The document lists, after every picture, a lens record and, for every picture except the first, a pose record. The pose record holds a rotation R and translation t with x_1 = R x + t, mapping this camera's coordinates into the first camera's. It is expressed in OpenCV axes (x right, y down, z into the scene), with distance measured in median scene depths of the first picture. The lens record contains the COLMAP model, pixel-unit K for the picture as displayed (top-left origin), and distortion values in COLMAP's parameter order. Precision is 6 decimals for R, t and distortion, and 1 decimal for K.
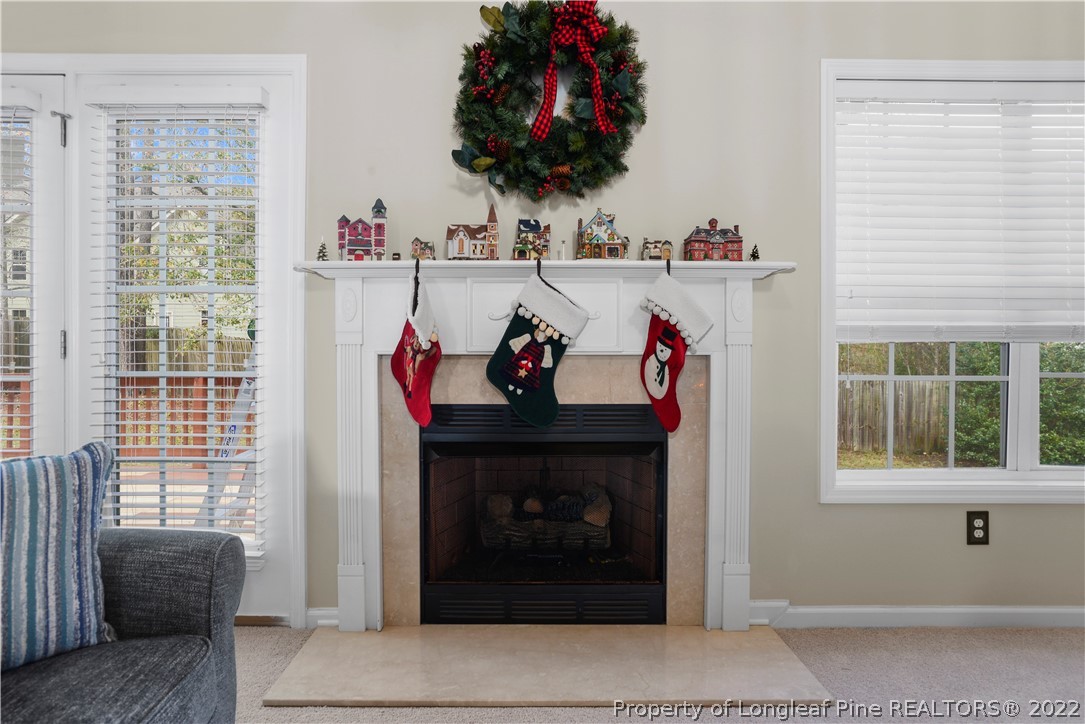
lens RADIAL K [[620.7, 0, 529.1], [0, 620.7, 349.1], [0, 0, 1]] dist [-0.029101, 0.001459]
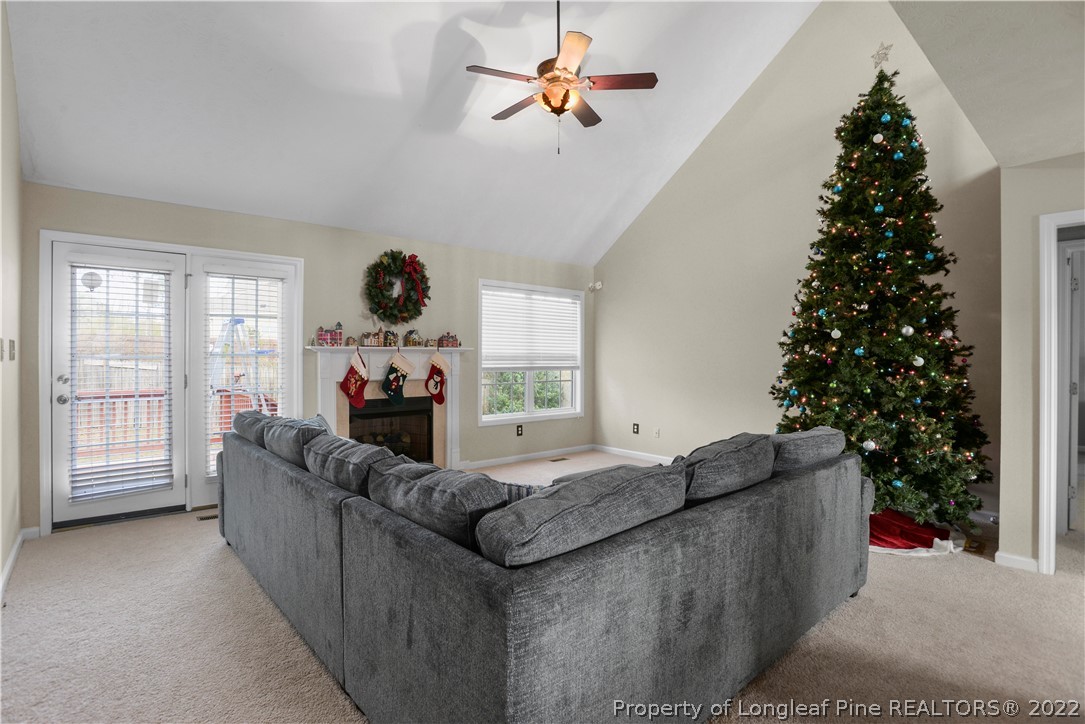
lens RADIAL K [[541.6, 0, 527.9], [0, 541.6, 363.3], [0, 0, 1]] dist [-0.080866, 0.033240]
pose [[0.765591, -0.009770, 0.643254, -1.076438], [0.000930, 0.999900, 0.014079, -0.099348], [-0.643327, -0.010181, 0.765524, -1.222246]]
